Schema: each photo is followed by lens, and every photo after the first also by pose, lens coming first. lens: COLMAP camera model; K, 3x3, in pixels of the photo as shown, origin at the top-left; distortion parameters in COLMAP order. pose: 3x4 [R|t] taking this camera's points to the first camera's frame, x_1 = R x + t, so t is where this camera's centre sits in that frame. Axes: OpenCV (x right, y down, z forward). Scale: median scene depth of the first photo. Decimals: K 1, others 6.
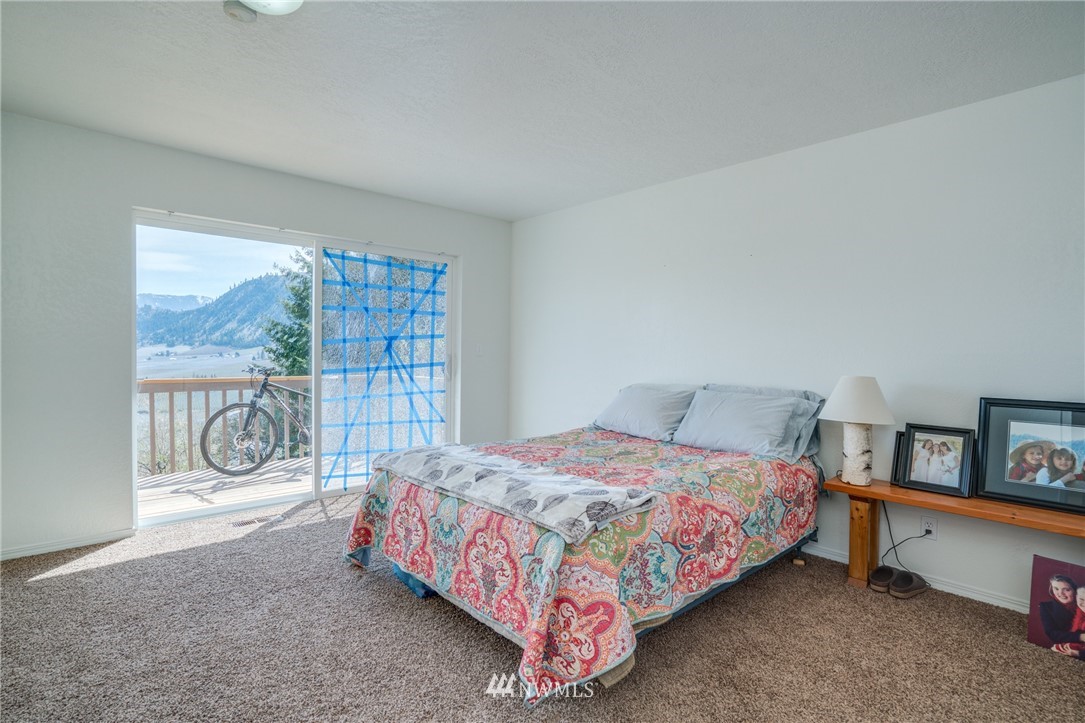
lens RADIAL K [[524.4, 0, 542.5], [0, 524.4, 361.5], [0, 0, 1]] dist [-0.055861, 0.024474]
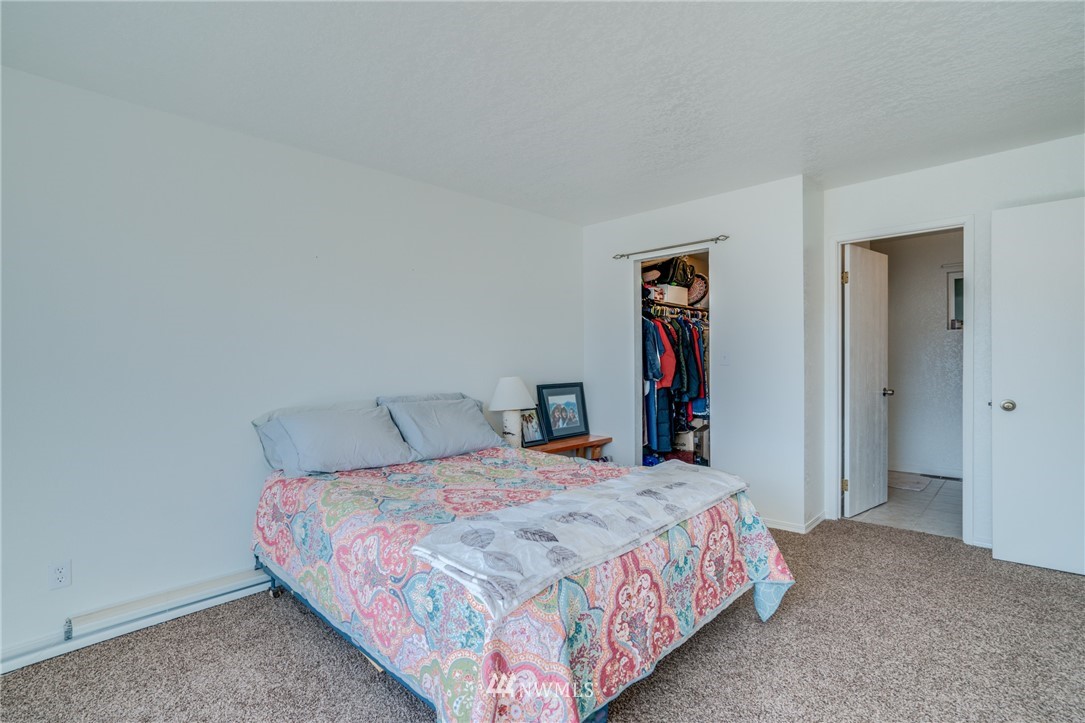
lens RADIAL K [[524.4, 0, 542.5], [0, 524.4, 361.5], [0, 0, 1]] dist [-0.055861, 0.024474]
pose [[-0.064649, -0.020807, 0.997691, -0.905642], [0.036378, 0.999069, 0.023193, -0.045670], [-0.997245, 0.037793, -0.063832, 1.164463]]
